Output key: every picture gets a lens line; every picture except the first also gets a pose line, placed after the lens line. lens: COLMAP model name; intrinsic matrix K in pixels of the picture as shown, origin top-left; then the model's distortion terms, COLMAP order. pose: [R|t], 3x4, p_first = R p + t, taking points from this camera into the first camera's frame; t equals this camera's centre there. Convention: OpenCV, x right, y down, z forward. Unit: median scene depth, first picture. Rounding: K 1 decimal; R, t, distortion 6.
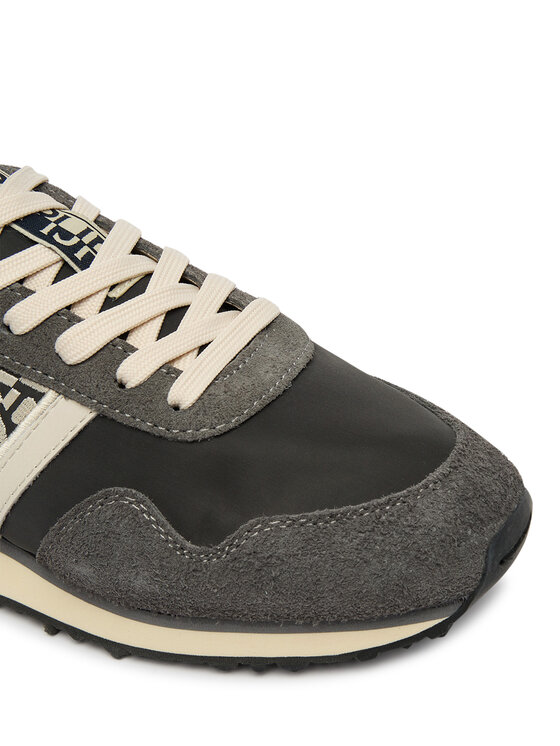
lens RADIAL K [[998.2, 0, 279.5], [0, 998.2, 373.0], [0, 0, 1]] dist [-0.039985, 0.000000]
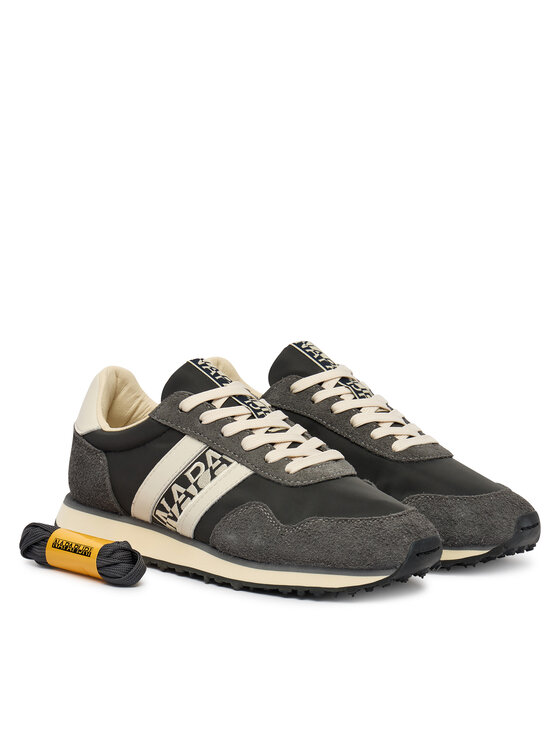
lens RADIAL K [[2203.3, 0, 280.0], [0, 2203.3, 373.1], [0, 0, 1]] dist [0.174100, 0.000000]
pose [[0.972959, 0.124411, -0.194608, 0.818899], [-0.199609, 0.876827, -0.437414, 2.015426], [0.116219, 0.464431, 0.877950, -3.475715]]
